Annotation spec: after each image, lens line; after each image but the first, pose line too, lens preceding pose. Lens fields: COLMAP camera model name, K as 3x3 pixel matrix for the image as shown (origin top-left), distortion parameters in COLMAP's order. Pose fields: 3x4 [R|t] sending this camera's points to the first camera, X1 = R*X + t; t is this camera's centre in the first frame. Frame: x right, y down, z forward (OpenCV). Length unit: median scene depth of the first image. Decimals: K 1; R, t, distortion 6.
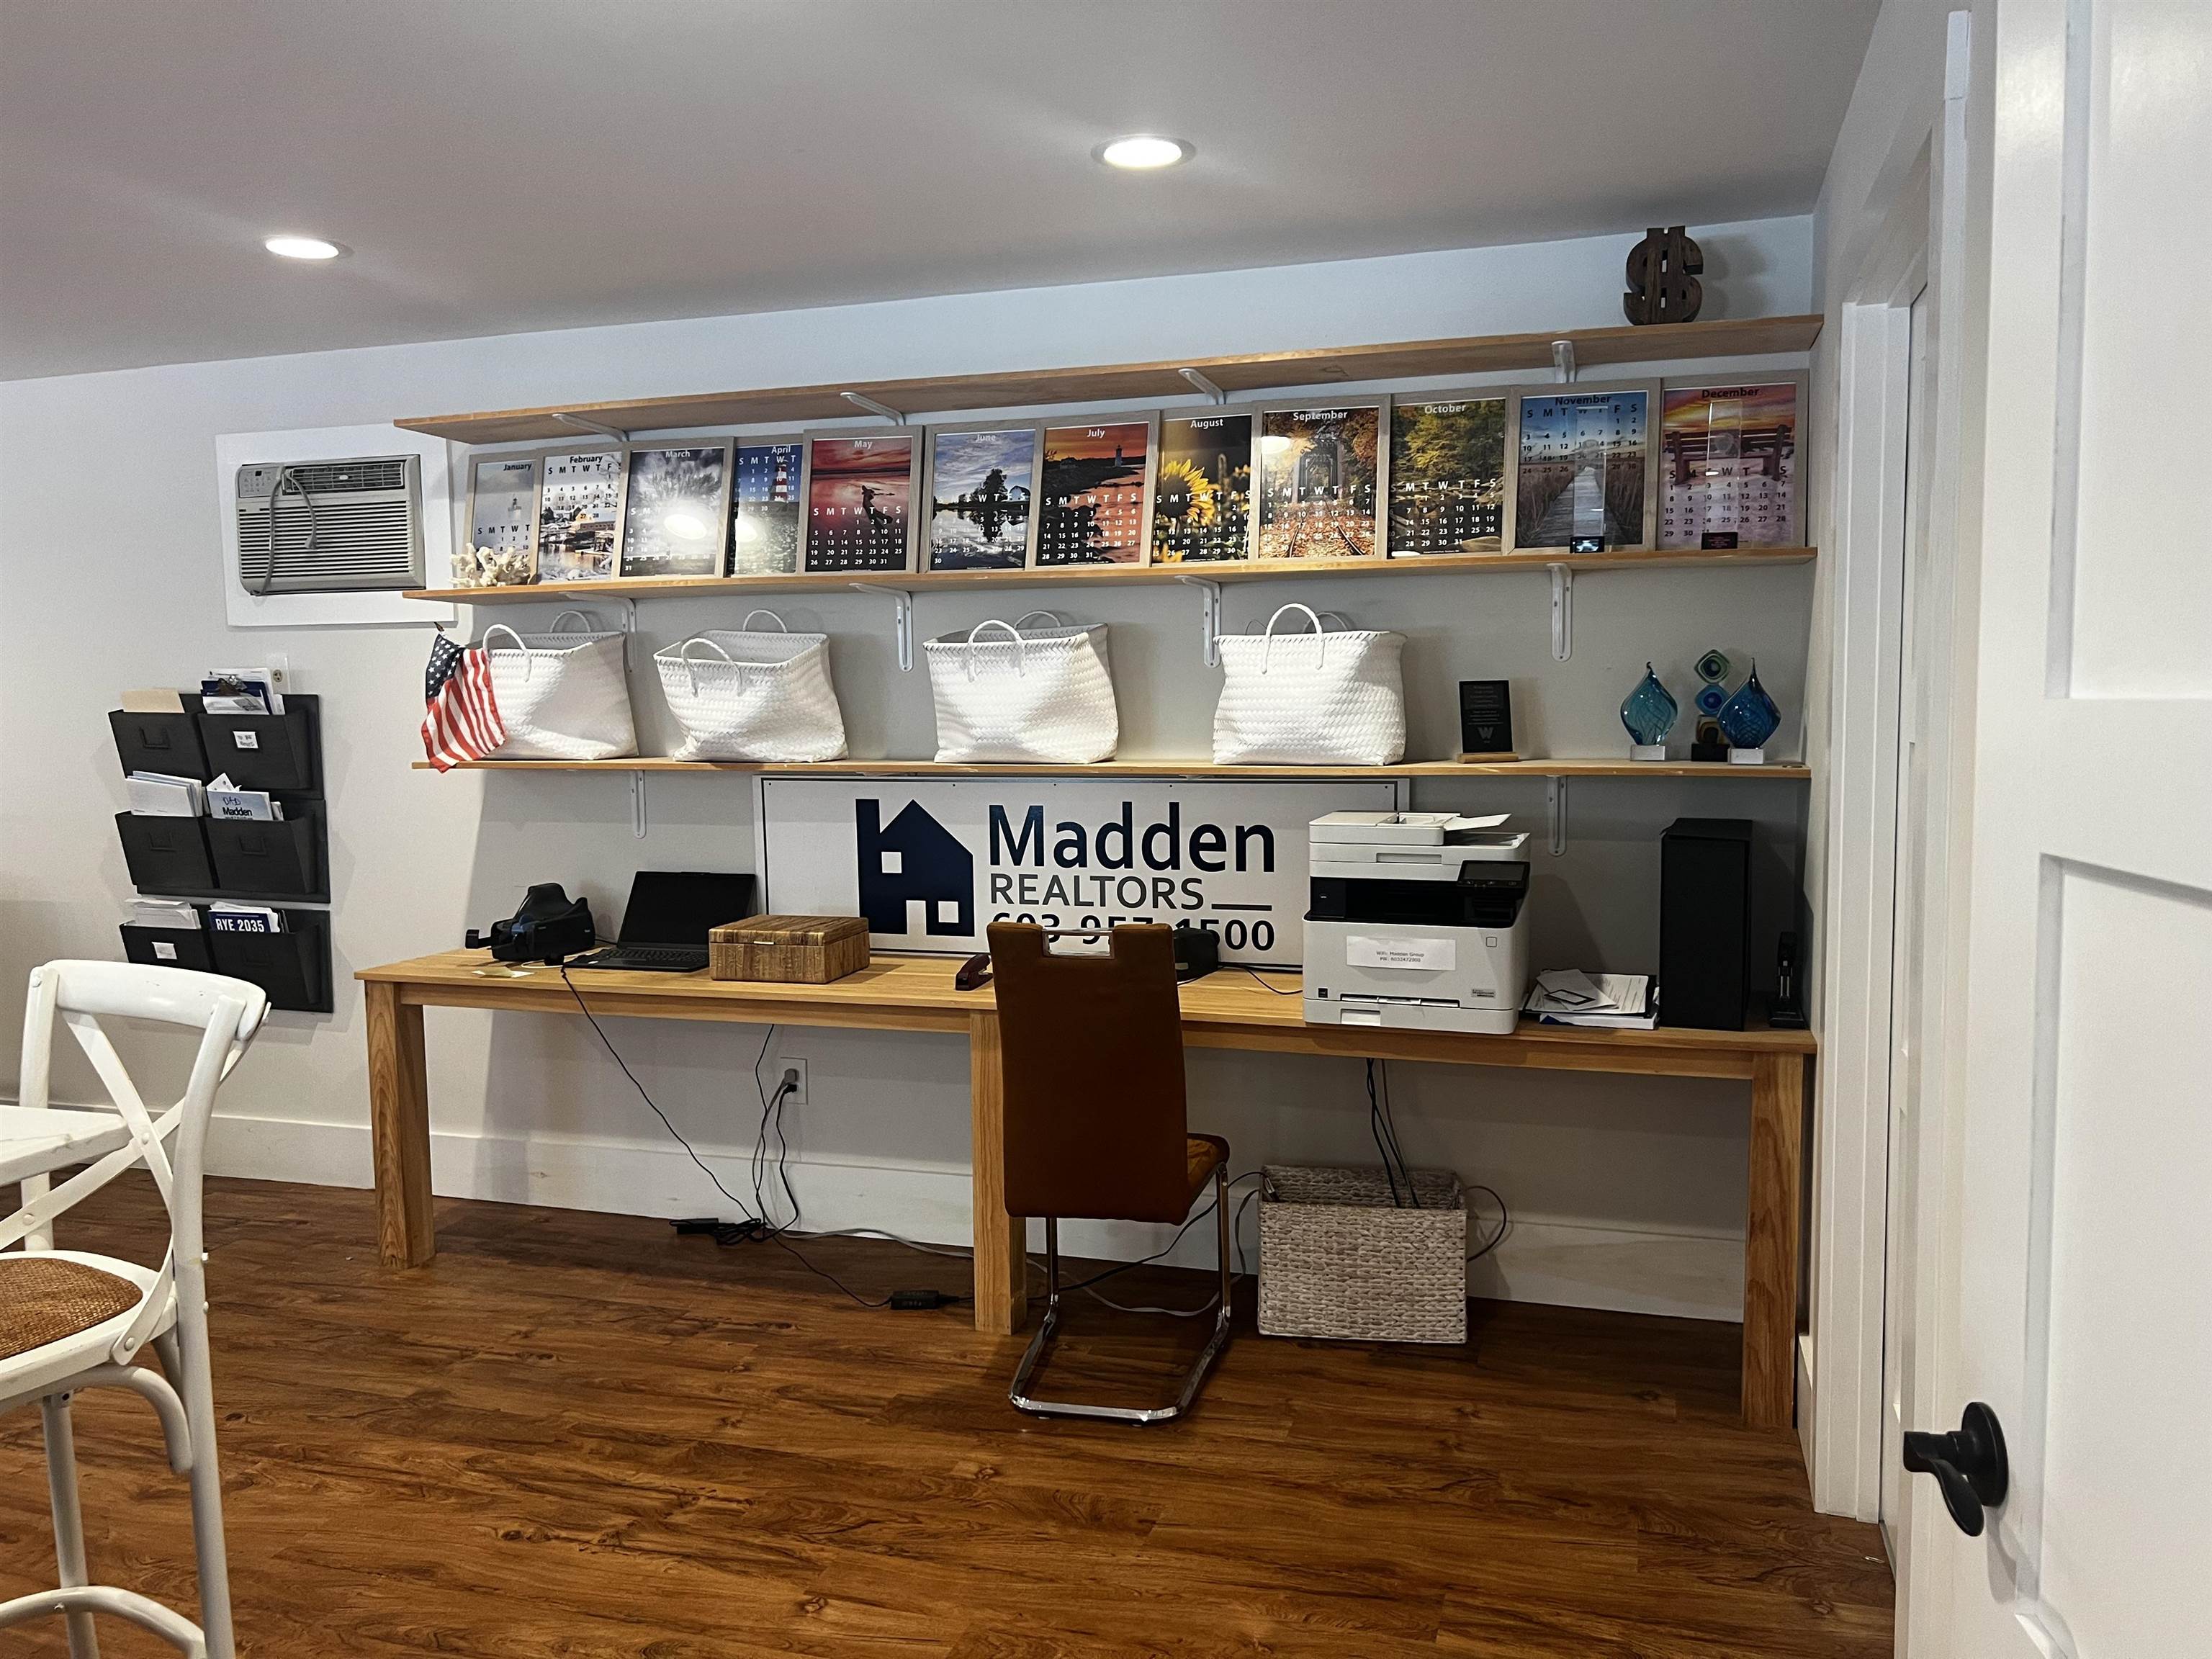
lens RADIAL K [[1660.3, 0, 1108.0], [0, 1660.3, 840.4], [0, 0, 1]] dist [0.008303, -0.025535]
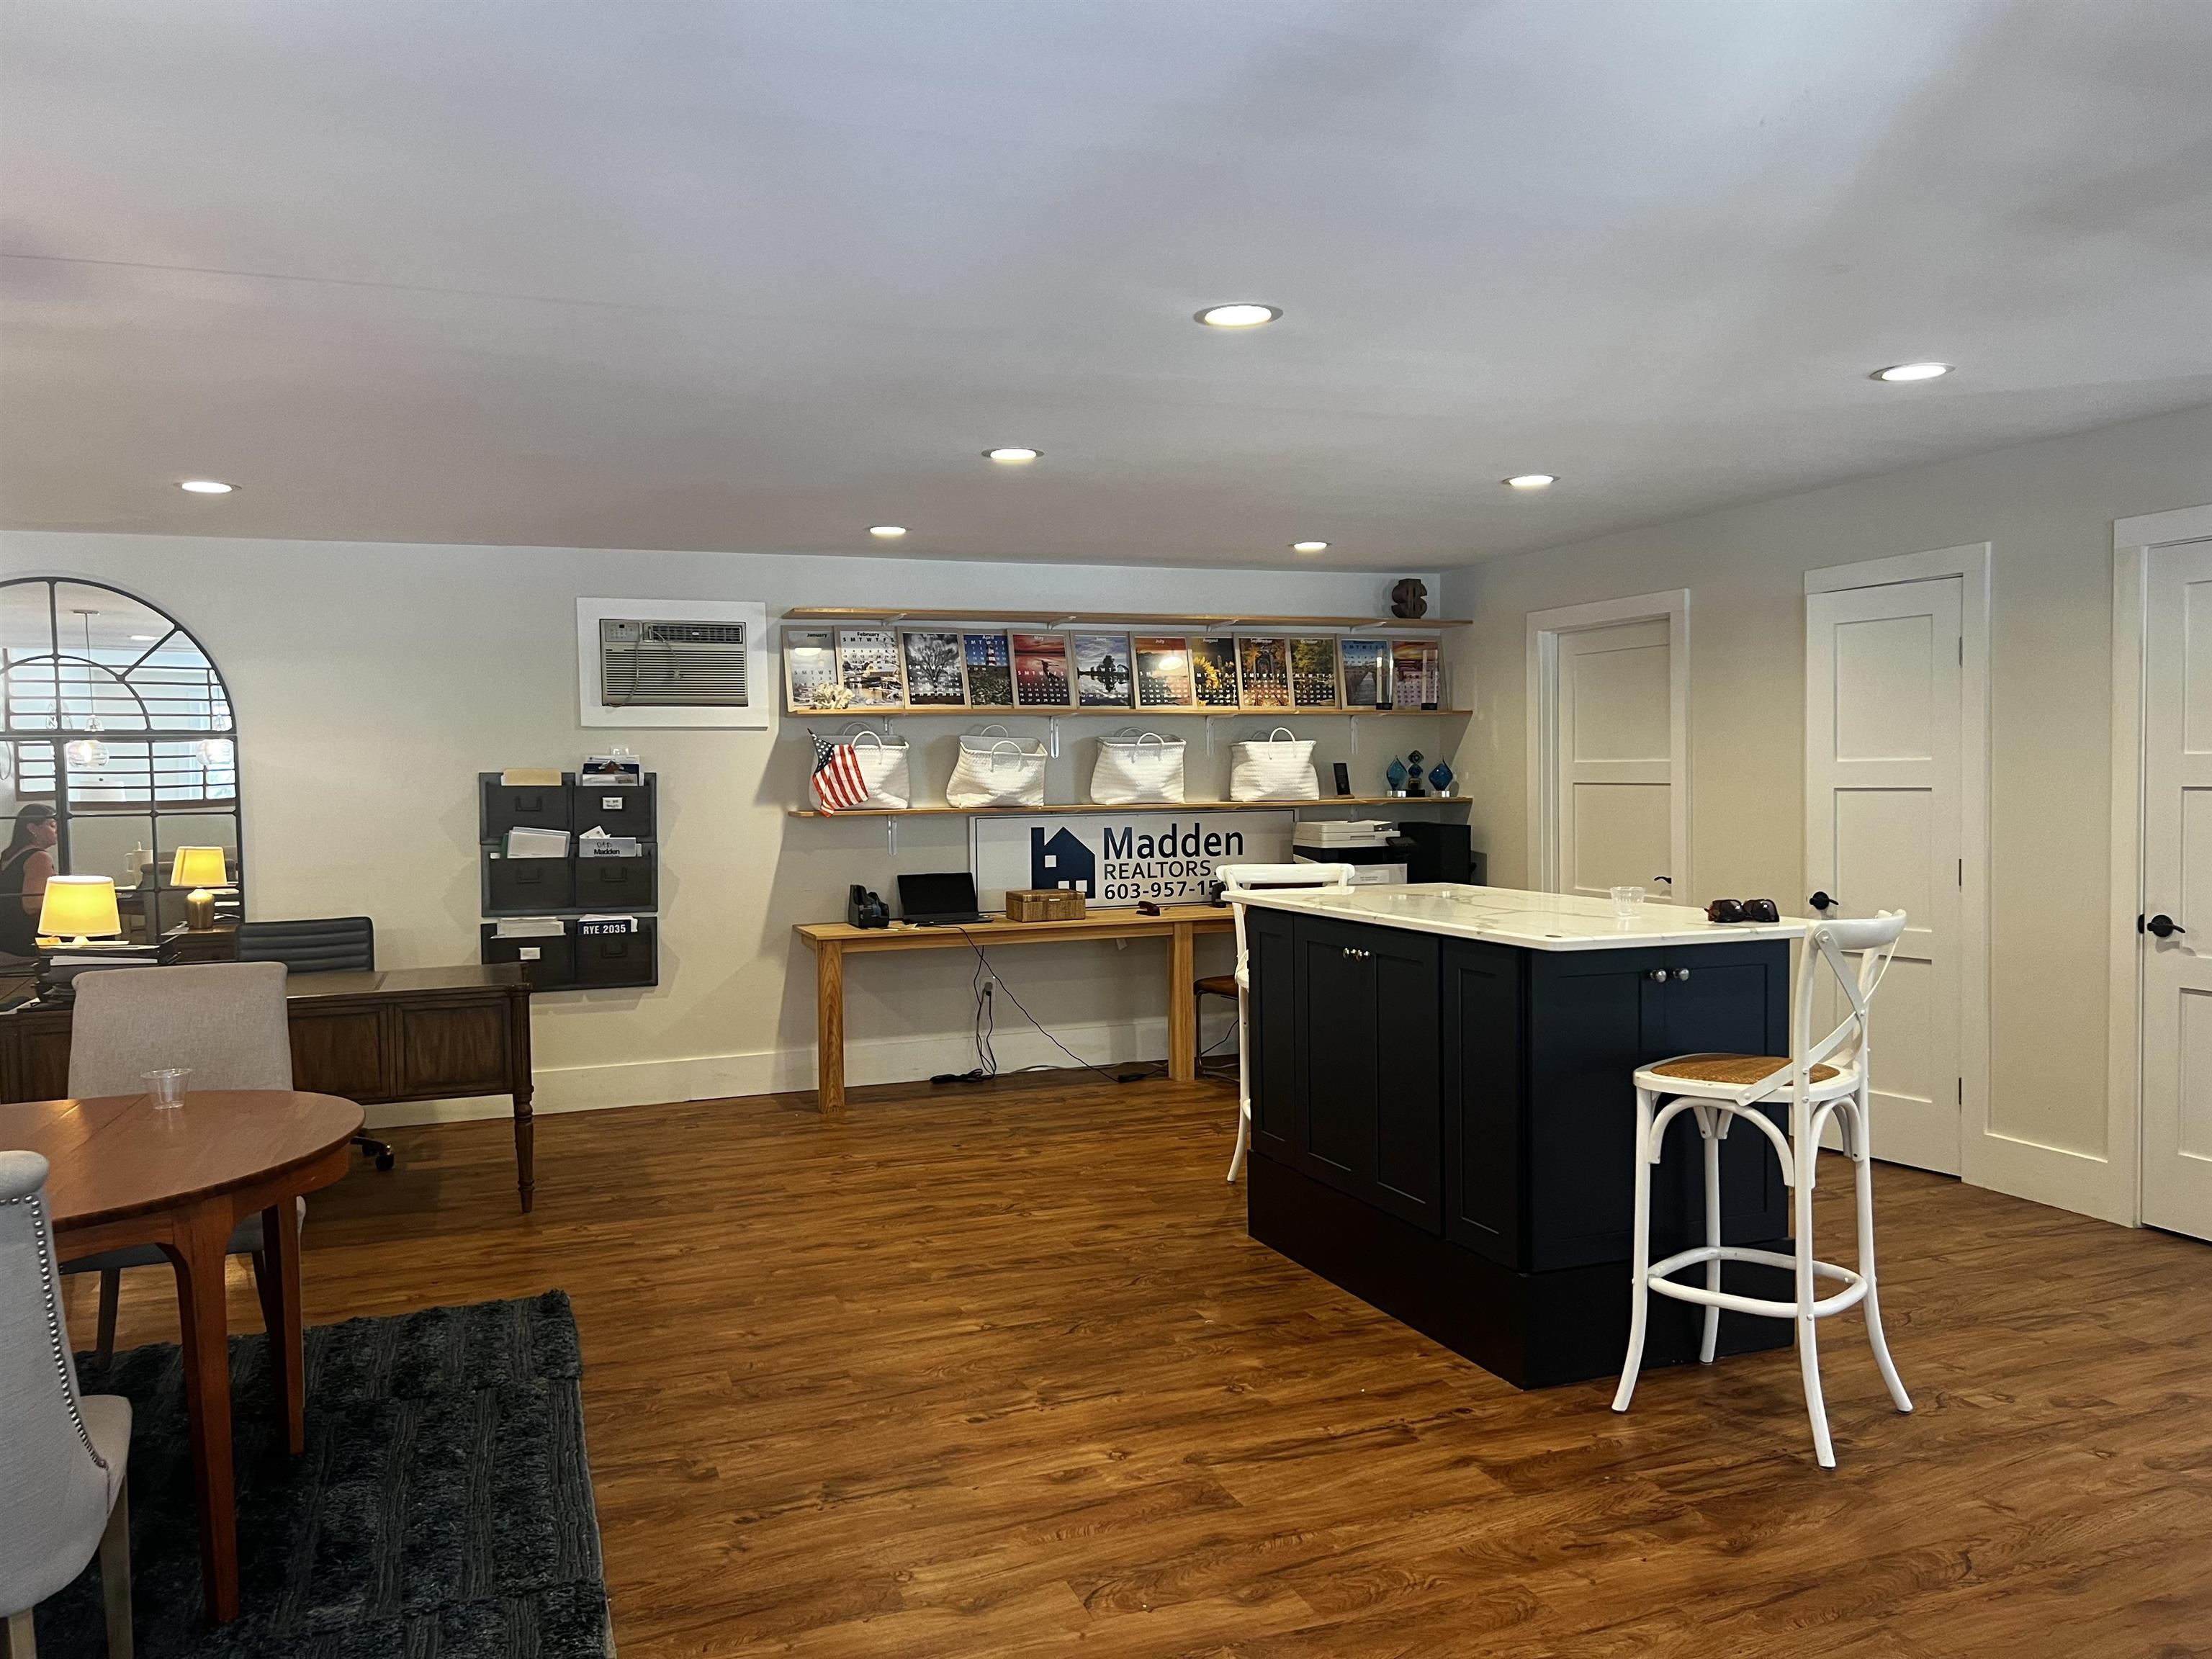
lens RADIAL K [[1660.3, 0, 1108.4], [0, 1660.3, 827.3], [0, 0, 1]] dist [0.008303, -0.025535]
pose [[0.780672, -0.023416, 0.624503, -1.270414], [0.061479, 0.997328, -0.039458, 0.053932], [-0.621910, 0.069198, 0.780025, -0.499611]]
